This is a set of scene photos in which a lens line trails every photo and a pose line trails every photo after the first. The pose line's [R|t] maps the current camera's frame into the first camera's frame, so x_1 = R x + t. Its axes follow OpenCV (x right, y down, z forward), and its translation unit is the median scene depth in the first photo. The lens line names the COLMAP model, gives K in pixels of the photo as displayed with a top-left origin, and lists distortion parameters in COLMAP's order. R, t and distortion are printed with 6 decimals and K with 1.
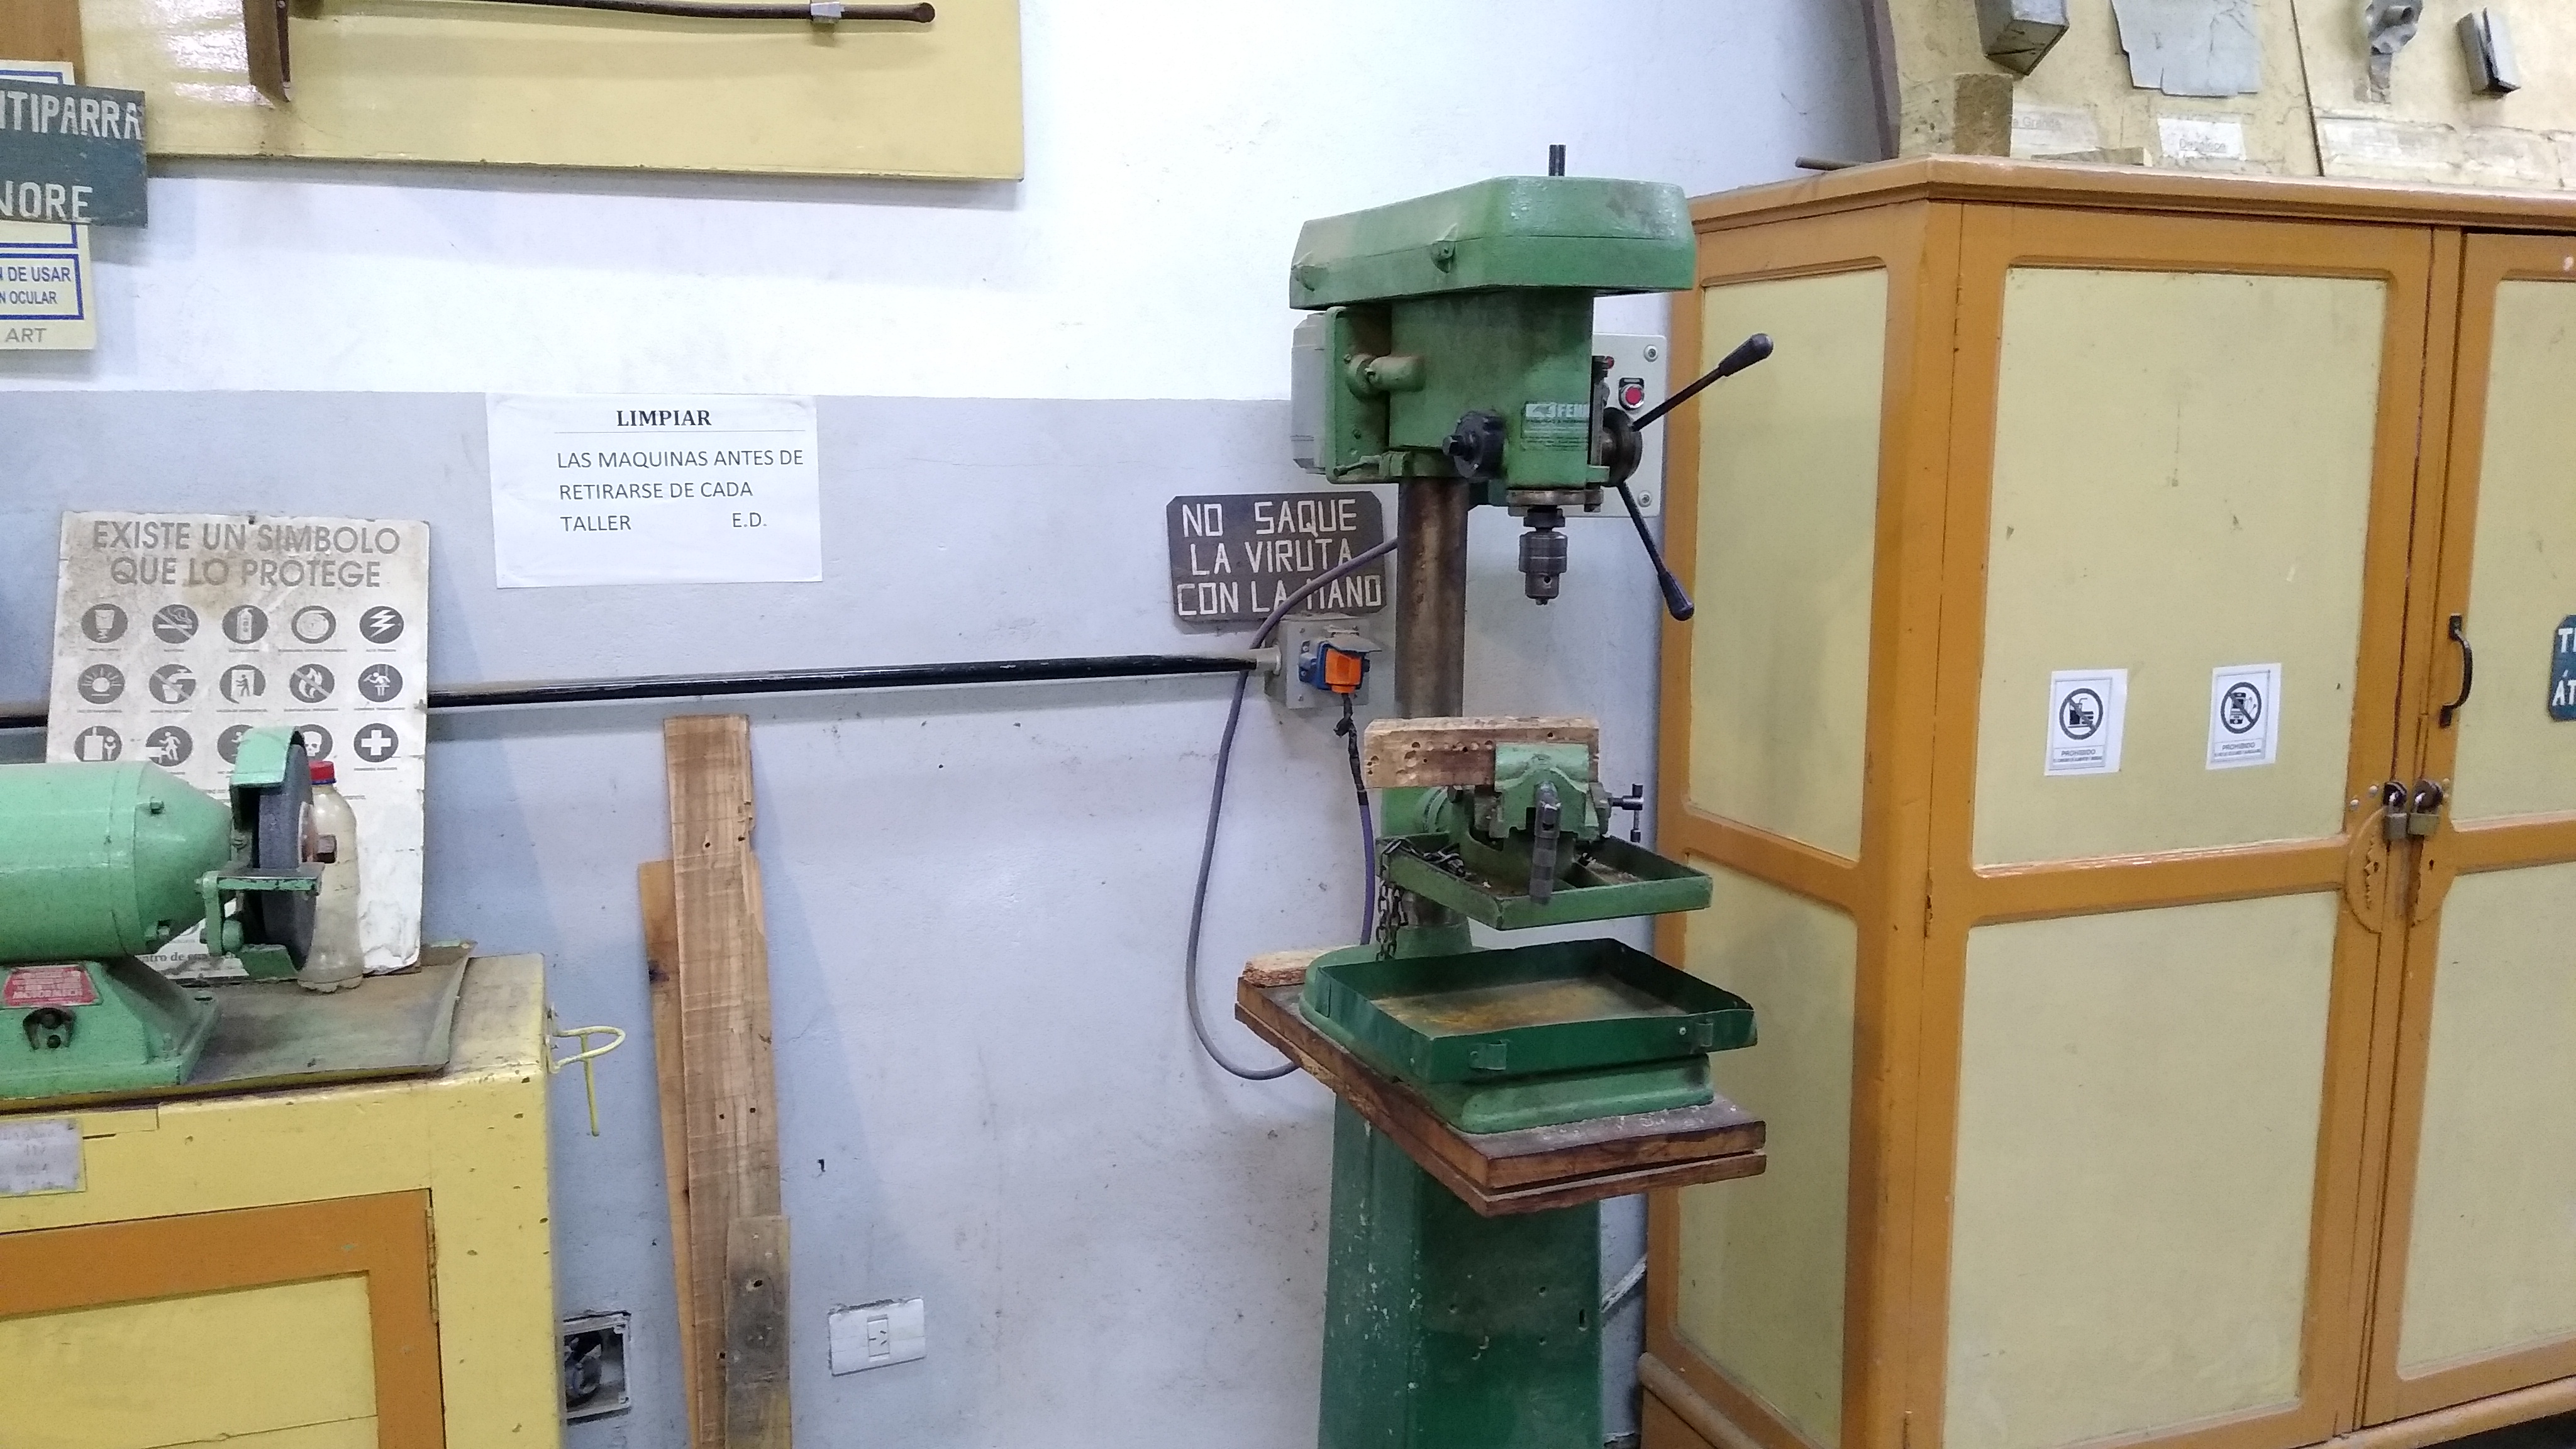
lens RADIAL K [[2005.7, 0, 1288.0], [0, 2005.7, 724.5], [0, 0, 1]] dist [0.101401, -0.172535]
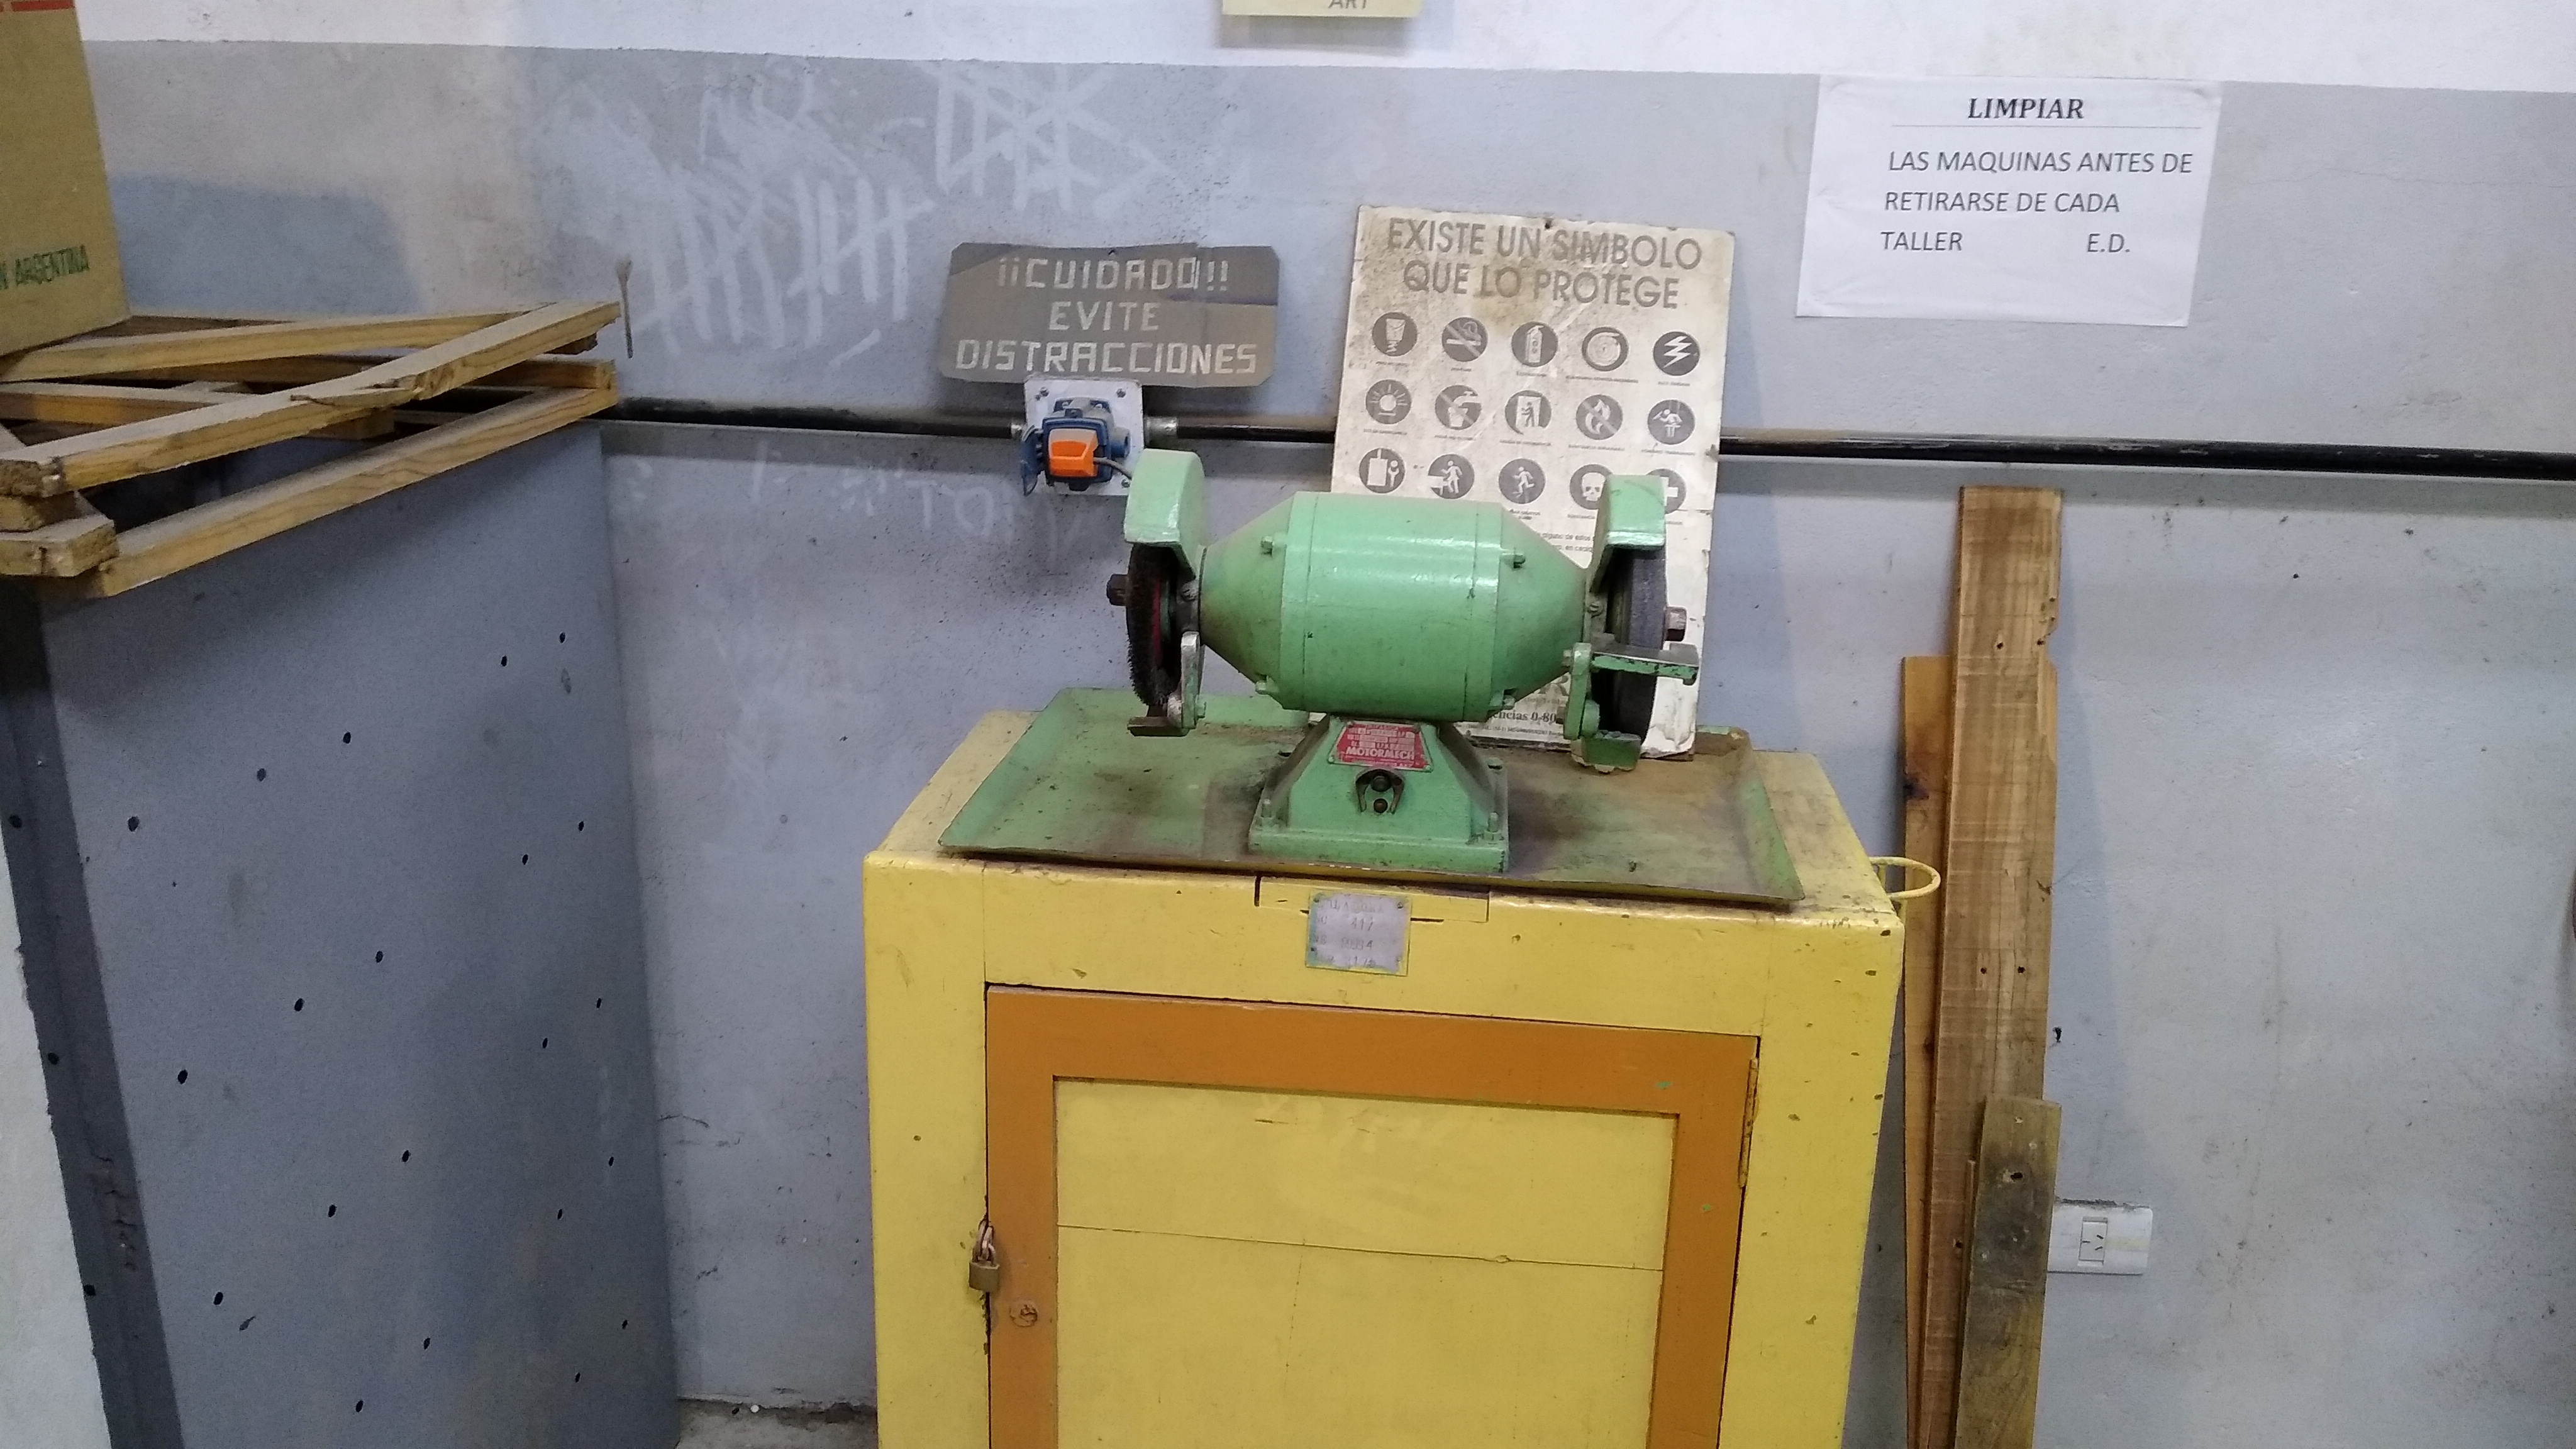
lens RADIAL K [[2005.7, 0, 1288.0], [0, 2005.7, 724.5], [0, 0, 1]] dist [0.101401, -0.172535]
pose [[0.908052, 0.138755, -0.395207, -0.235253], [-0.085342, 0.985034, 0.149752, -0.008208], [0.410071, -0.102255, 0.906303, 0.138883]]
